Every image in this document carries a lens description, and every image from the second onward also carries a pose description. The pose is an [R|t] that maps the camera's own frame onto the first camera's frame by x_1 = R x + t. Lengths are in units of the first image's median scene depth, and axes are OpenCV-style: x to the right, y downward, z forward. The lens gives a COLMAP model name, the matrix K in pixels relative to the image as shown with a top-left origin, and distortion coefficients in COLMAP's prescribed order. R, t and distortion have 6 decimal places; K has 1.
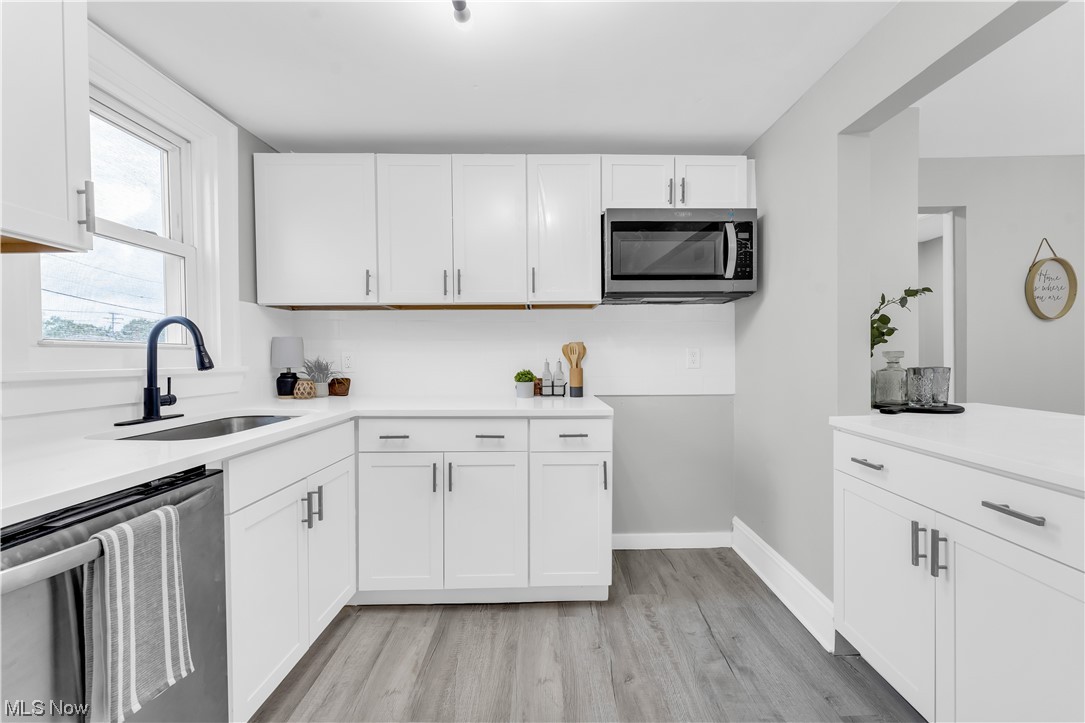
lens RADIAL K [[441.3, 0, 542.8], [0, 441.3, 365.4], [0, 0, 1]] dist [0.001824, -0.000636]
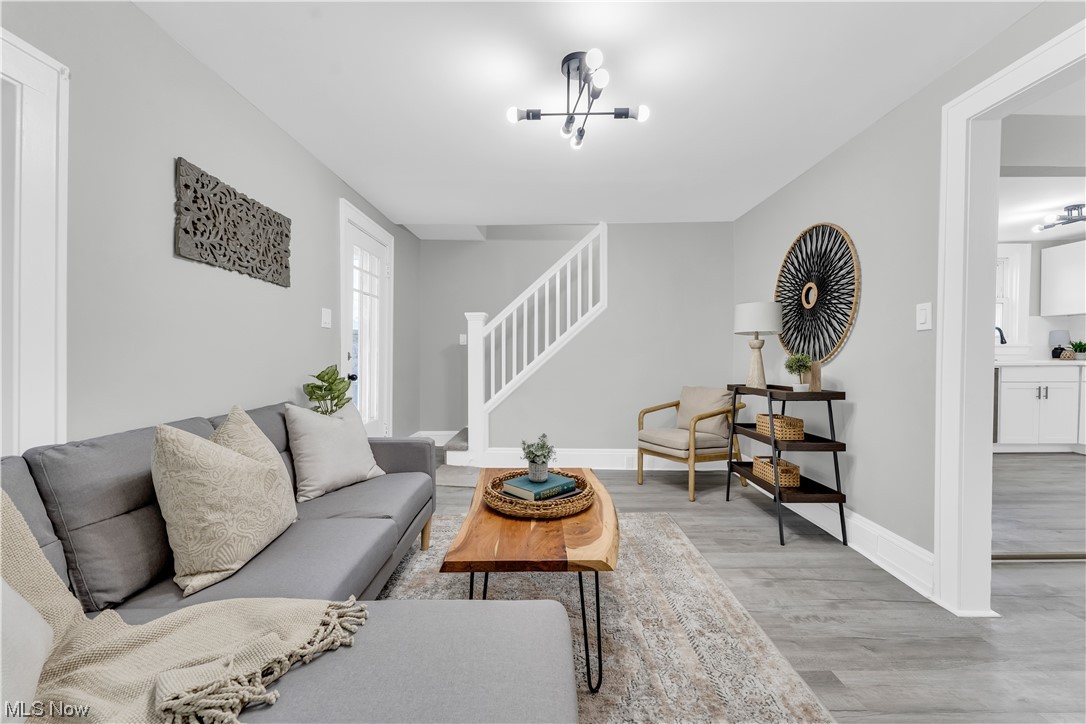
lens RADIAL K [[441.7, 0, 541.6], [0, 441.7, 362.9], [0, 0, 1]] dist [0.001824, -0.000636]
pose [[0.001762, 0.030081, -0.999546, 1.612815], [-0.018022, 0.999386, 0.030045, 0.075847], [0.999836, 0.017961, 0.002303, -1.546364]]
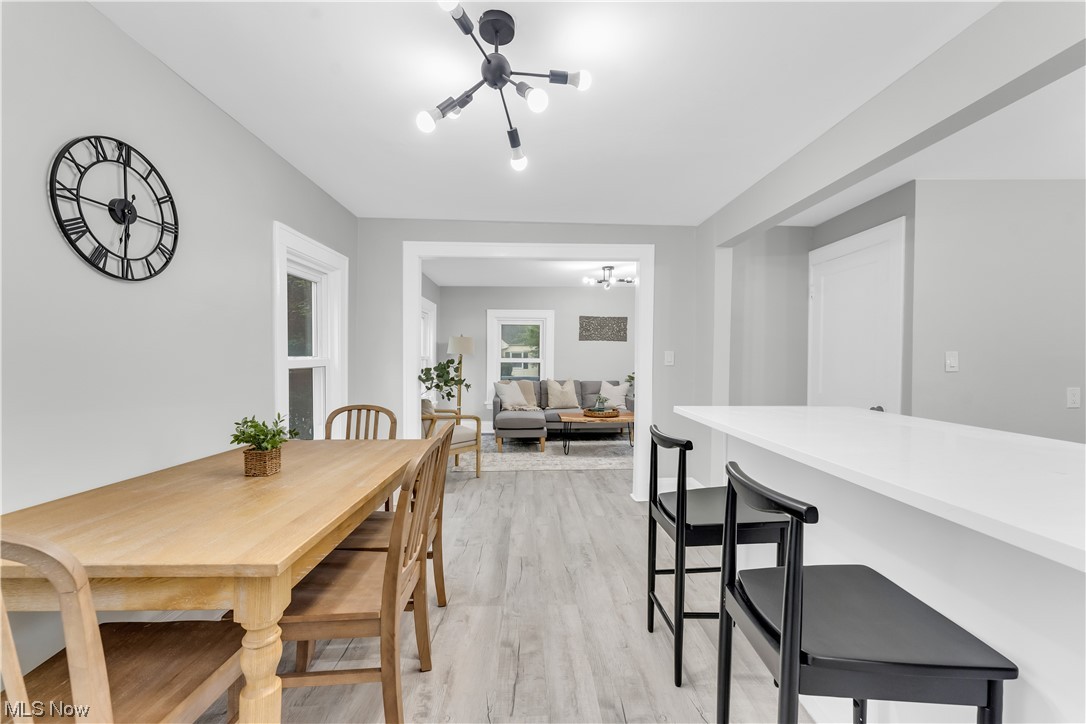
lens RADIAL K [[441.7, 0, 545.0], [0, 441.7, 363.2], [0, 0, 1]] dist [0.001824, -0.000636]
pose [[-0.998627, 0.007069, -0.051903, 1.230460], [0.005183, 0.999325, 0.036379, -0.031037], [0.052125, 0.036060, -0.997989, 0.964428]]
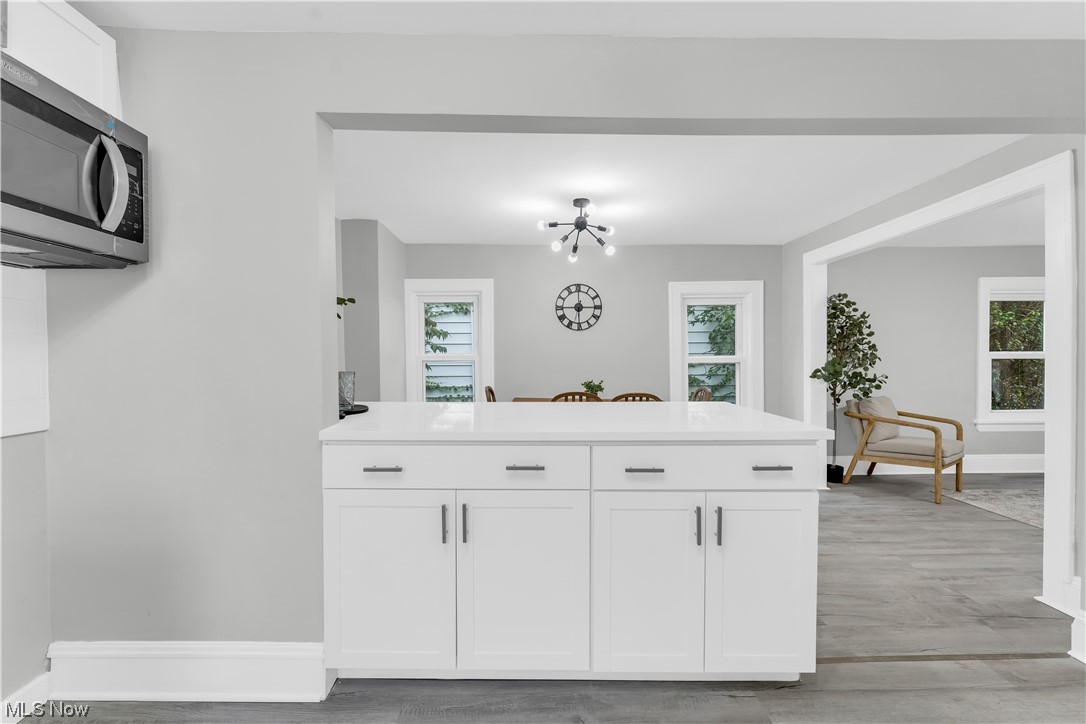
lens RADIAL K [[441.7, 0, 541.6], [0, 441.7, 362.7], [0, 0, 1]] dist [0.001824, -0.000636]
pose [[-0.015023, -0.006724, 0.999865, -0.178336], [0.026416, 0.999626, 0.007119, -0.010705], [-0.999538, 0.026520, -0.014840, 0.436303]]
